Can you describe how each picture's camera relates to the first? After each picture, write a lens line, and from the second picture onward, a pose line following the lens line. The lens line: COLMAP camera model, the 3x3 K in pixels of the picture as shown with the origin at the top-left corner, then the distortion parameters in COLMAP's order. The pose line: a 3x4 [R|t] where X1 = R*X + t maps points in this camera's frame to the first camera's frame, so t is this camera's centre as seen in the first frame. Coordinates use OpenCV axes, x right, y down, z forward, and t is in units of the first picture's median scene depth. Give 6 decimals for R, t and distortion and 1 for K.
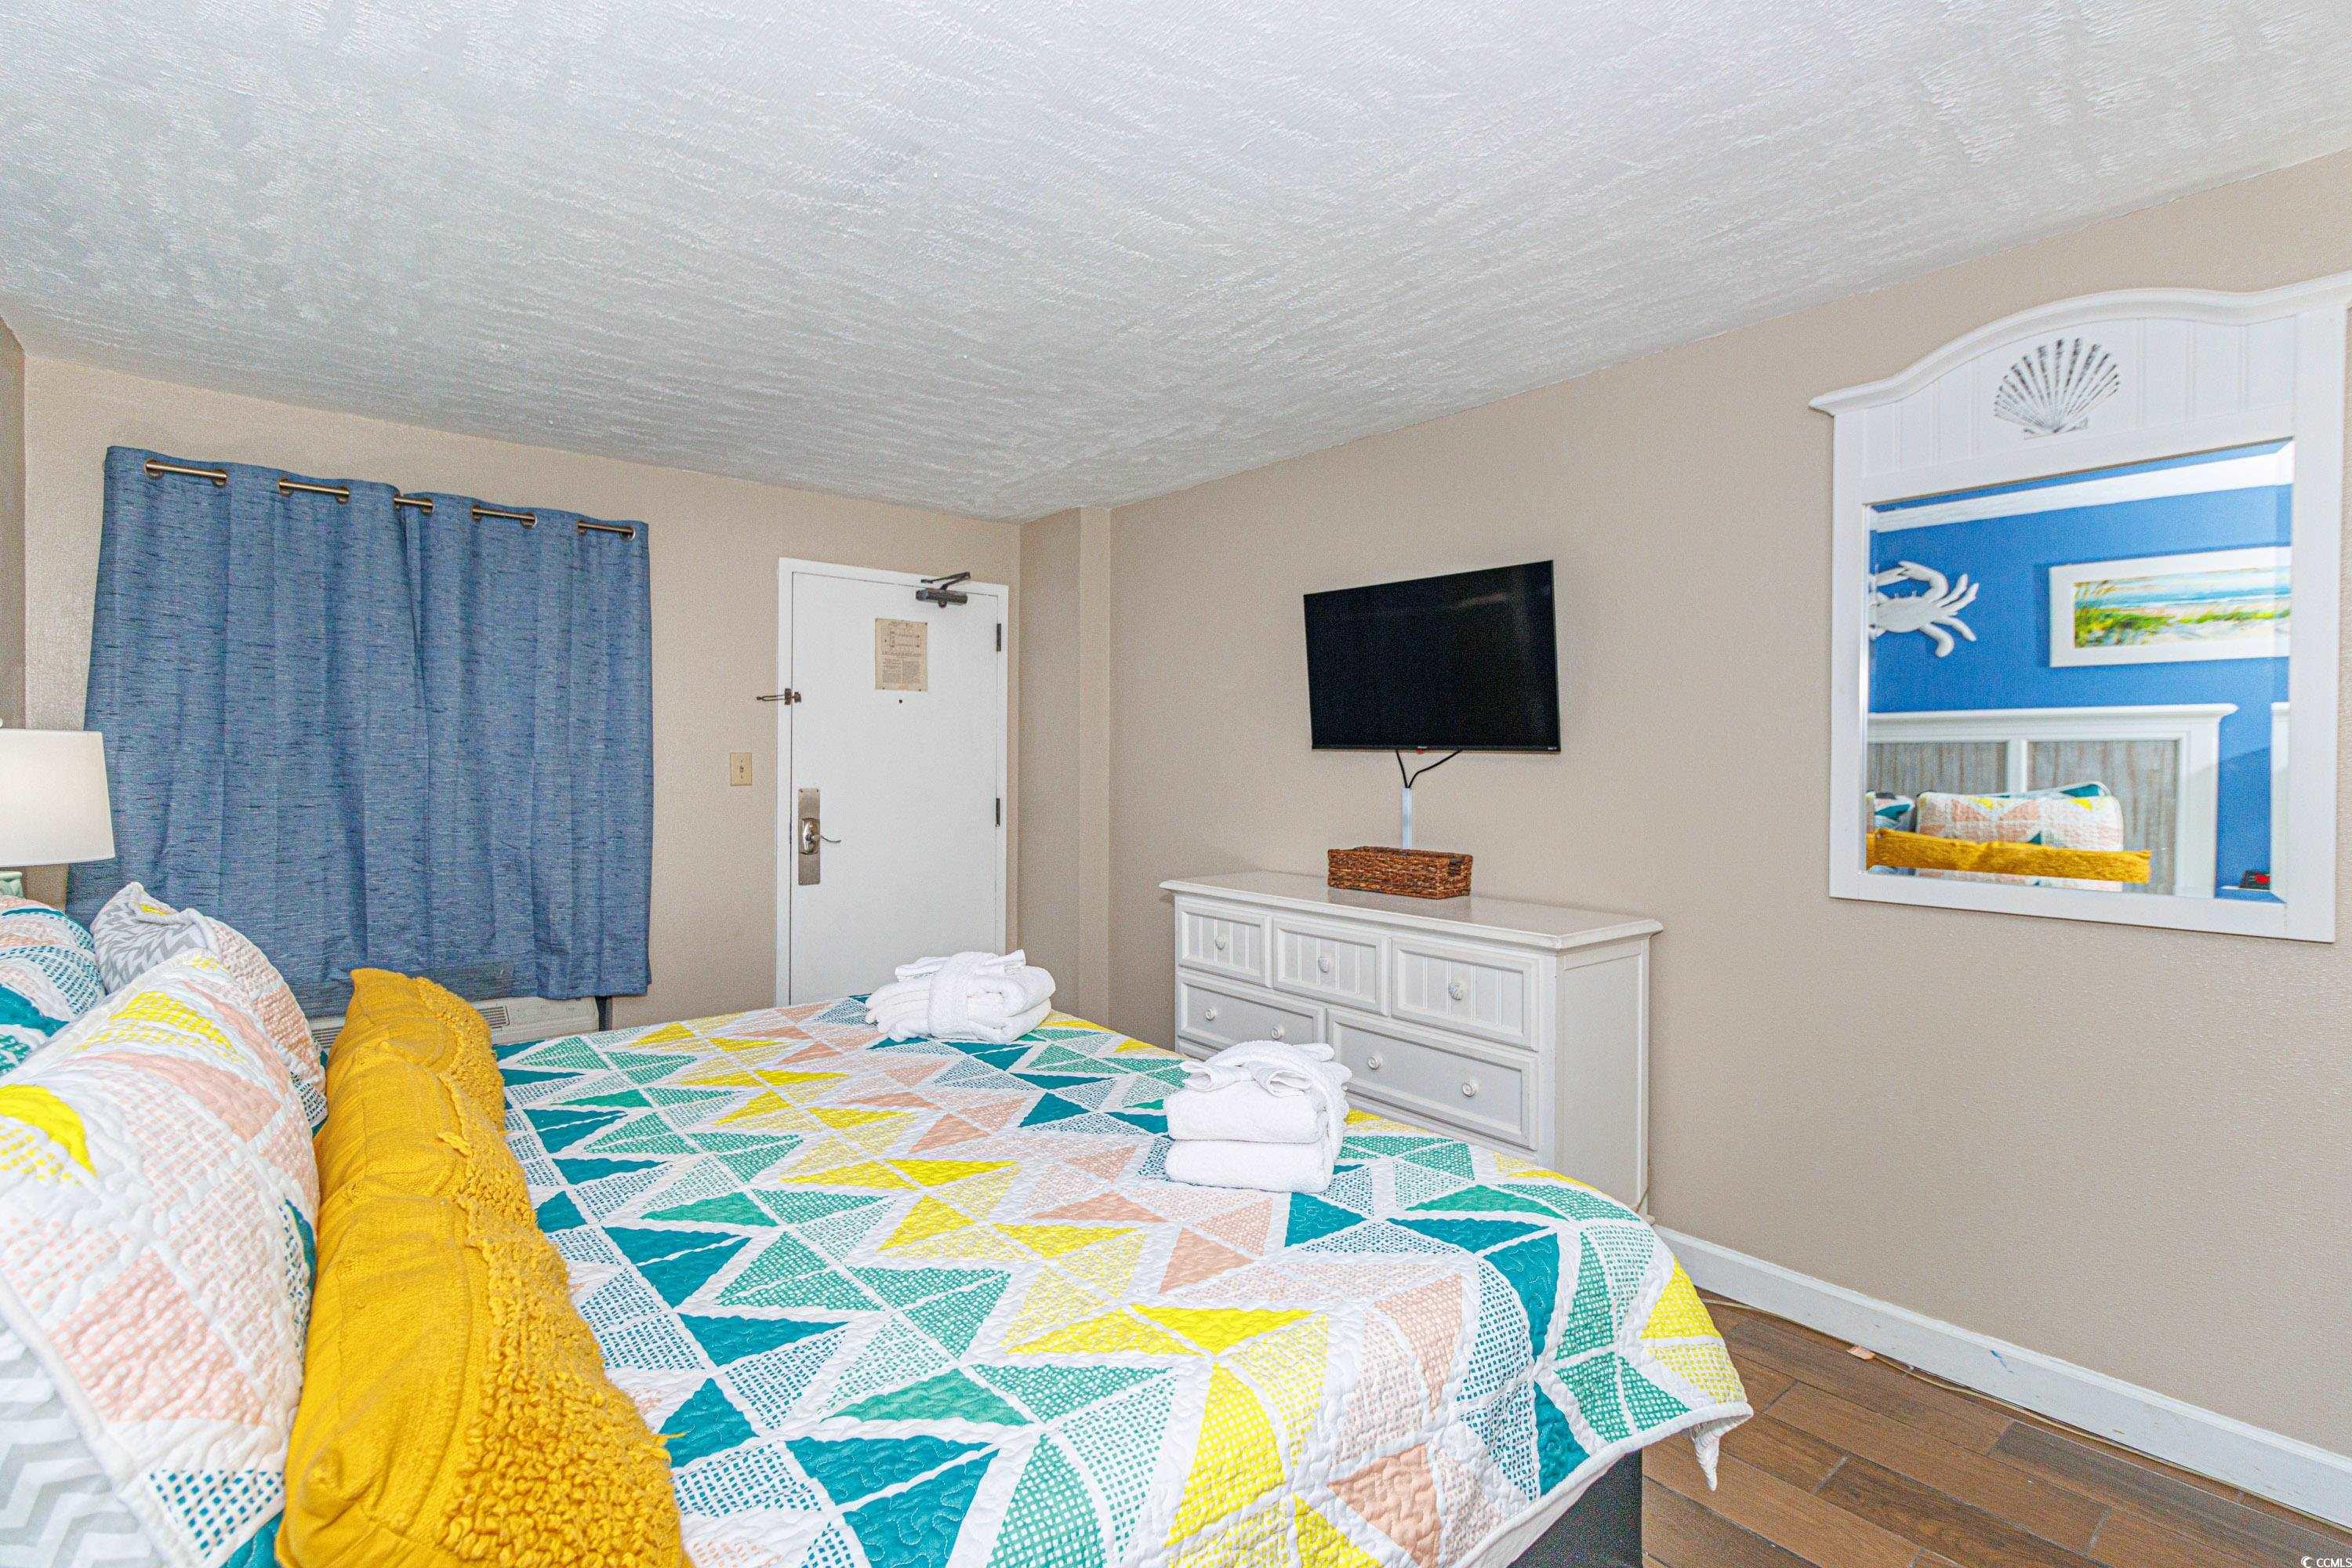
lens RADIAL K [[1089.2, 0, 1165.1], [0, 1089.2, 769.5], [0, 0, 1]] dist [0.002227, 0.000594]
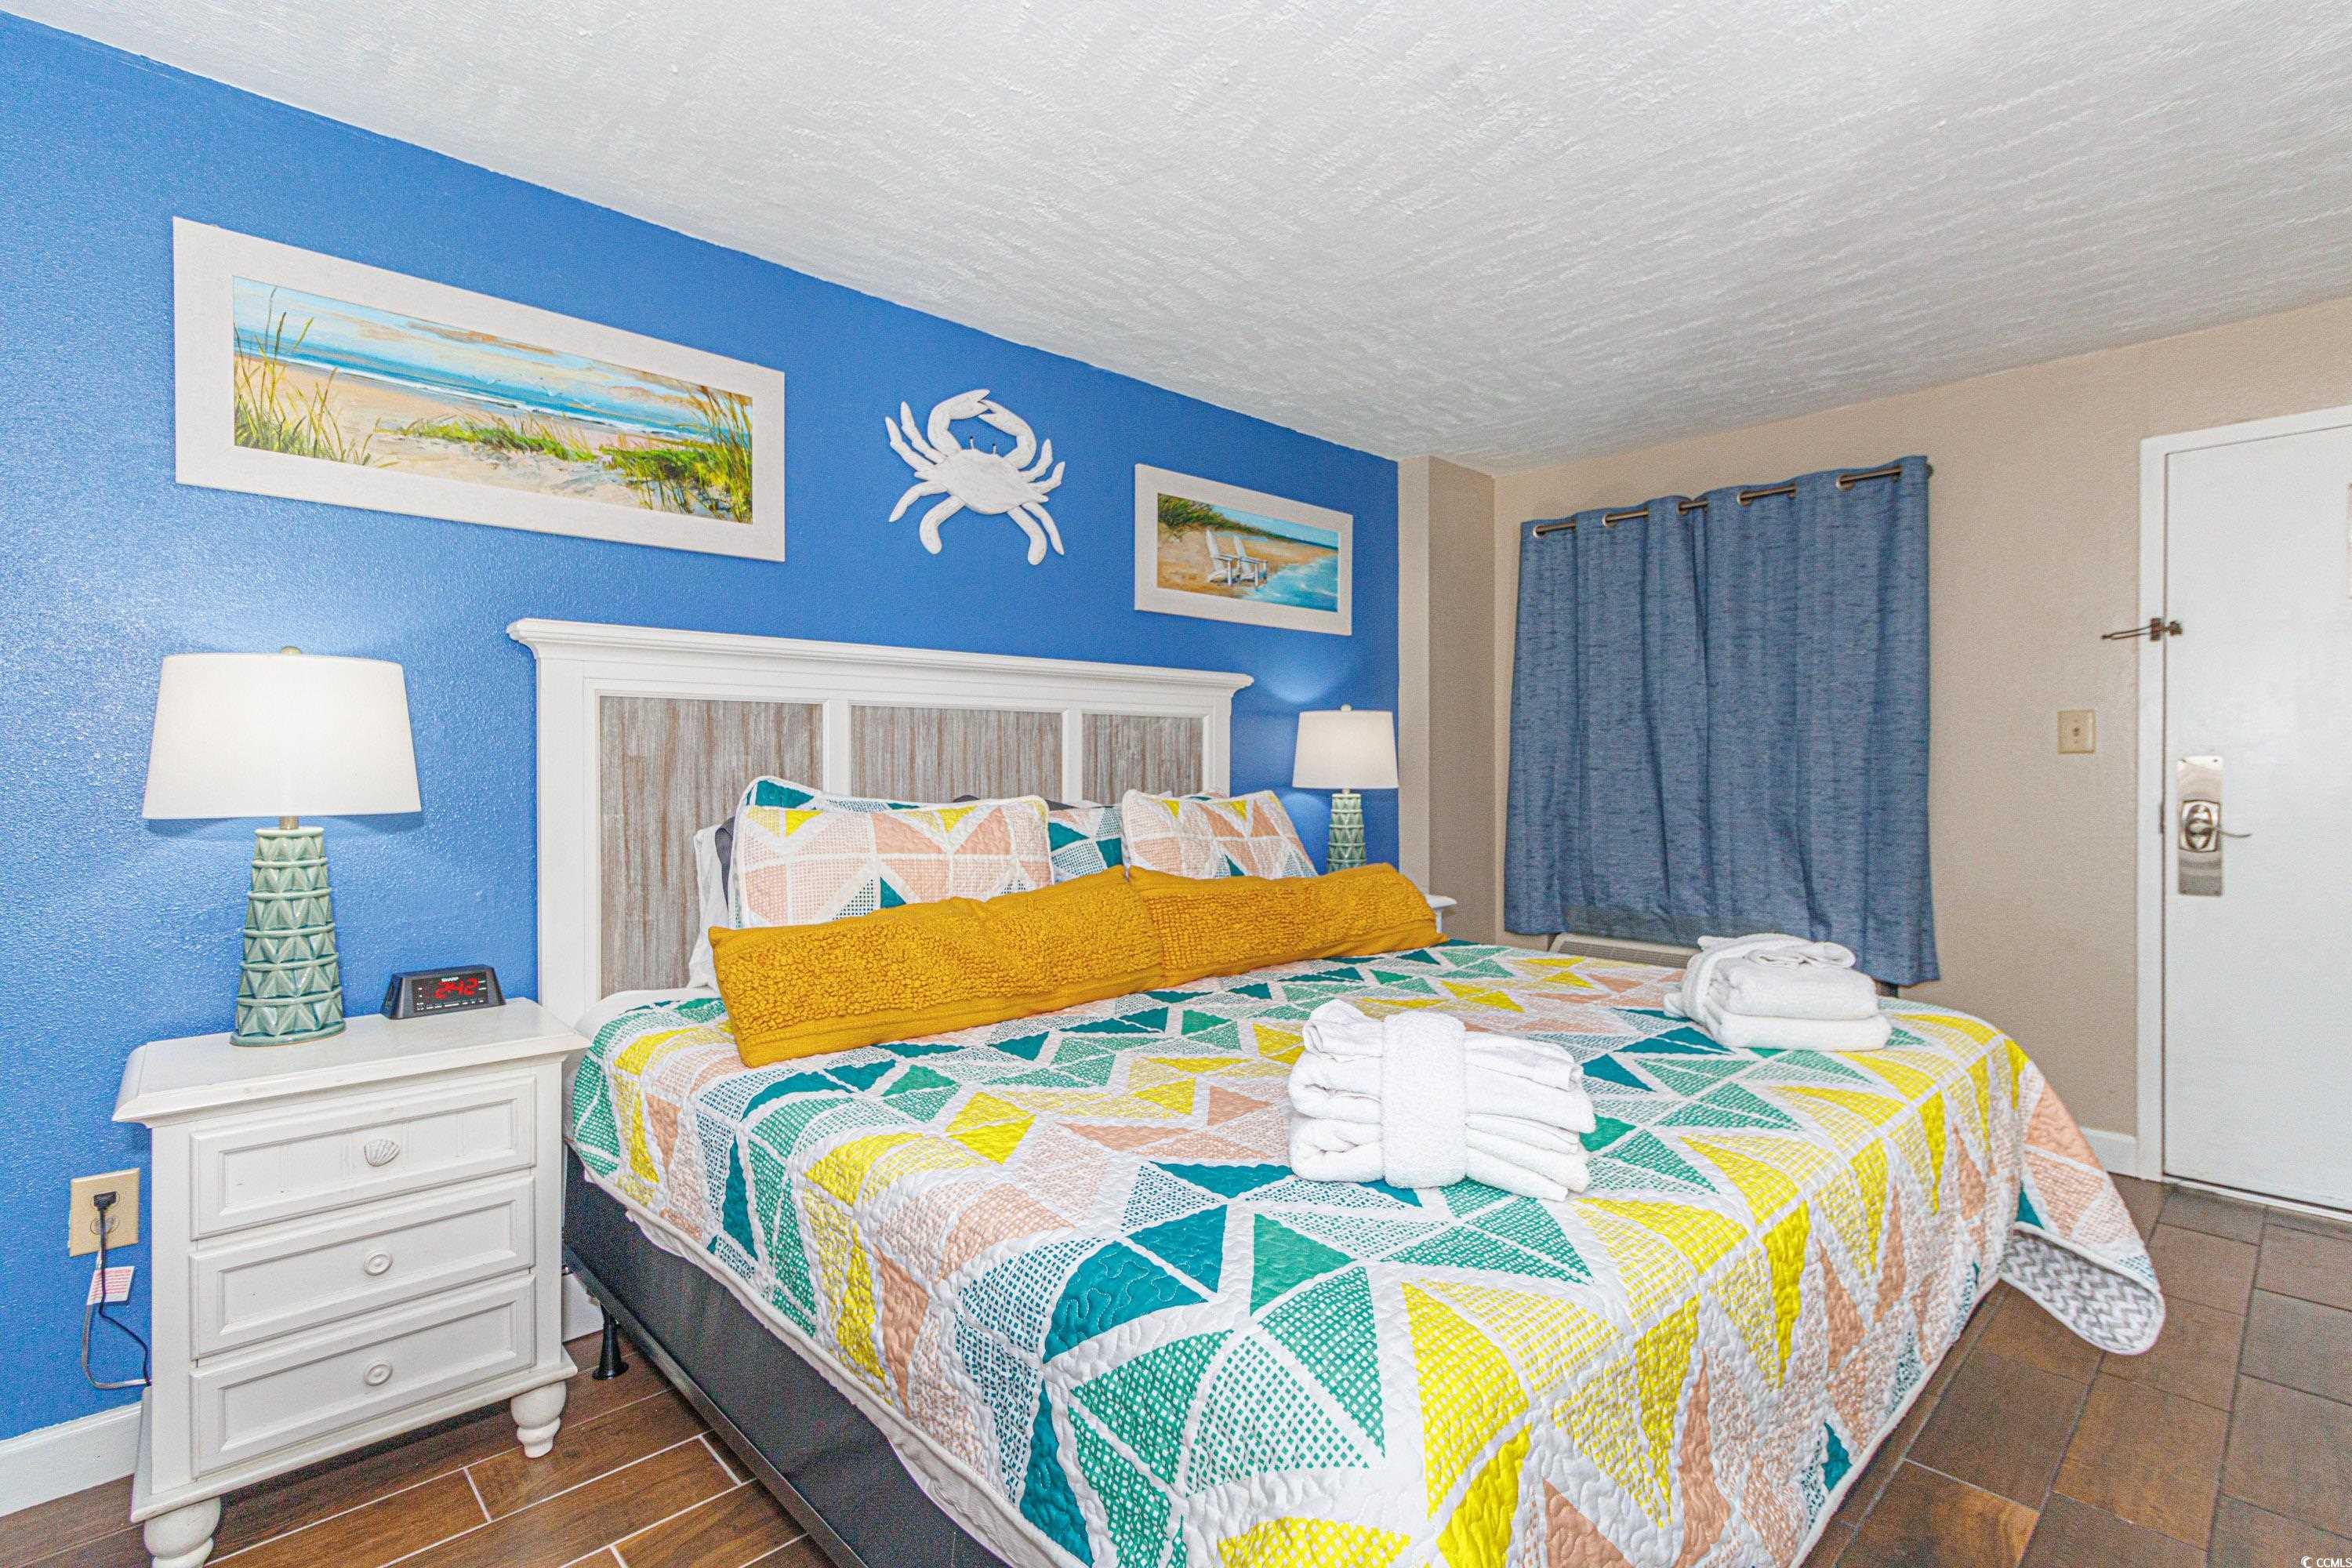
lens RADIAL K [[1089.2, 0, 1165.1], [0, 1089.2, 769.5], [0, 0, 1]] dist [0.002227, 0.000594]
pose [[0.060012, -0.006368, -0.998177, 0.410509], [-0.006320, 0.999957, -0.006759, 0.043009], [0.998178, 0.006714, 0.059969, 0.376087]]
